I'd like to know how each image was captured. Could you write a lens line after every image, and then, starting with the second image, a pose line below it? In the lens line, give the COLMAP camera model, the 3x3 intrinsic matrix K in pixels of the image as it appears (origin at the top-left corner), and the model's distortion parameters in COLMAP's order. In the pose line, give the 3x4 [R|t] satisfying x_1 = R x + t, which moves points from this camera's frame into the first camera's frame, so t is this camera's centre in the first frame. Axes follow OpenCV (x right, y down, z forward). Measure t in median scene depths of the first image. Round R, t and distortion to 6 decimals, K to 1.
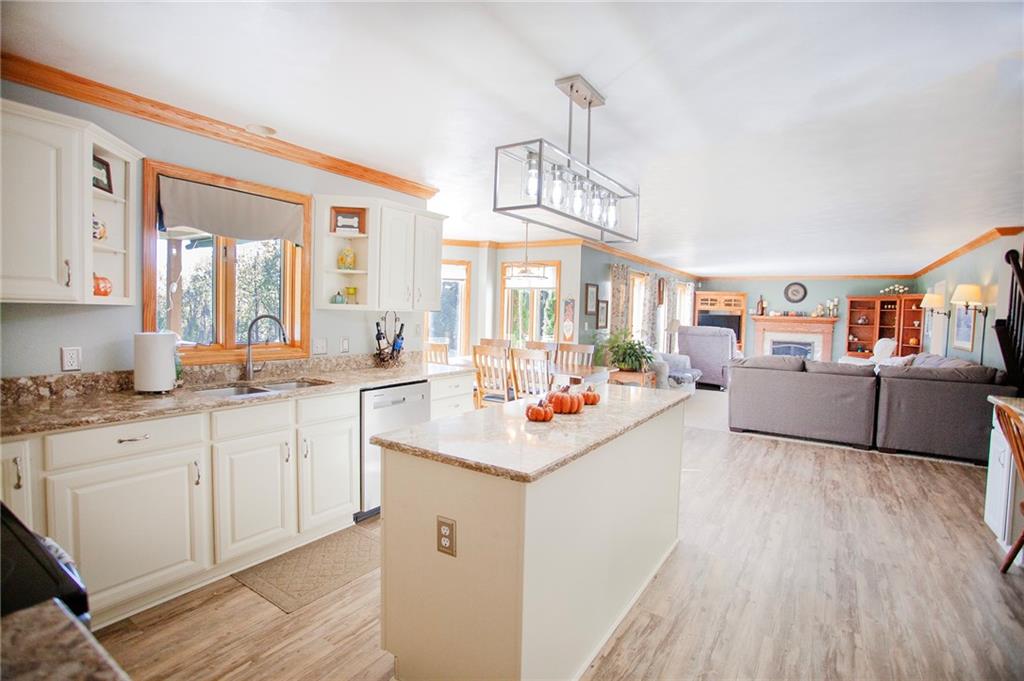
lens RADIAL K [[495.8, 0, 515.8], [0, 495.8, 340.3], [0, 0, 1]] dist [-0.004710, 0.000006]
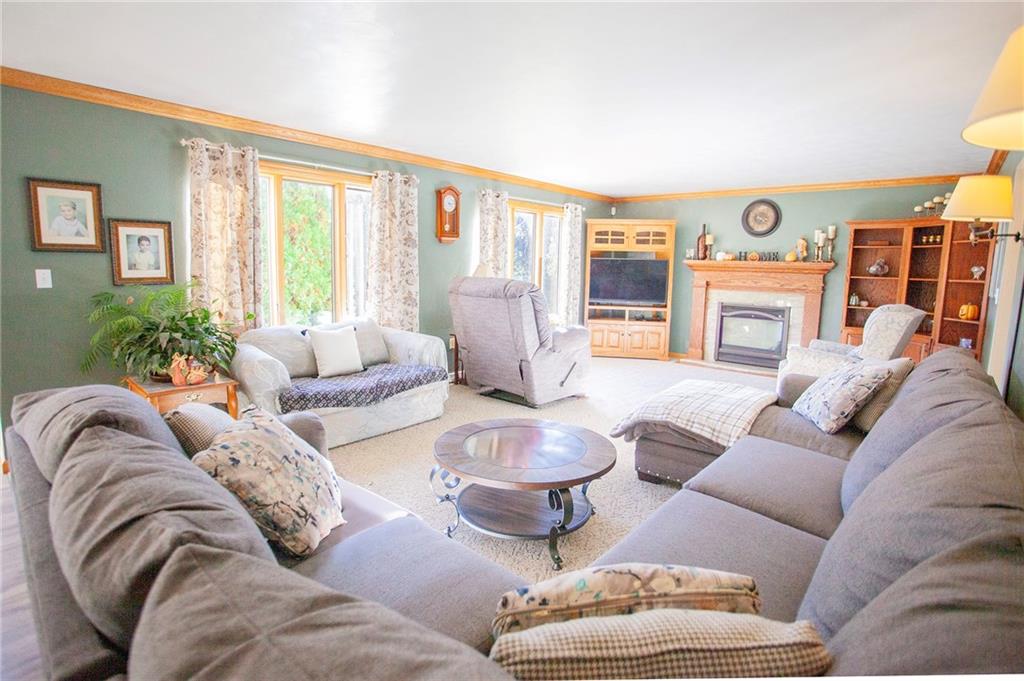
lens RADIAL K [[517.0, 0, 506.4], [0, 517.0, 330.8], [0, 0, 1]] dist [-0.004365, 0.000660]
pose [[0.991071, 0.012976, -0.132703, 0.370184], [-0.003553, 0.997470, 0.070995, -0.010312], [0.133289, -0.069889, 0.988610, 0.390287]]
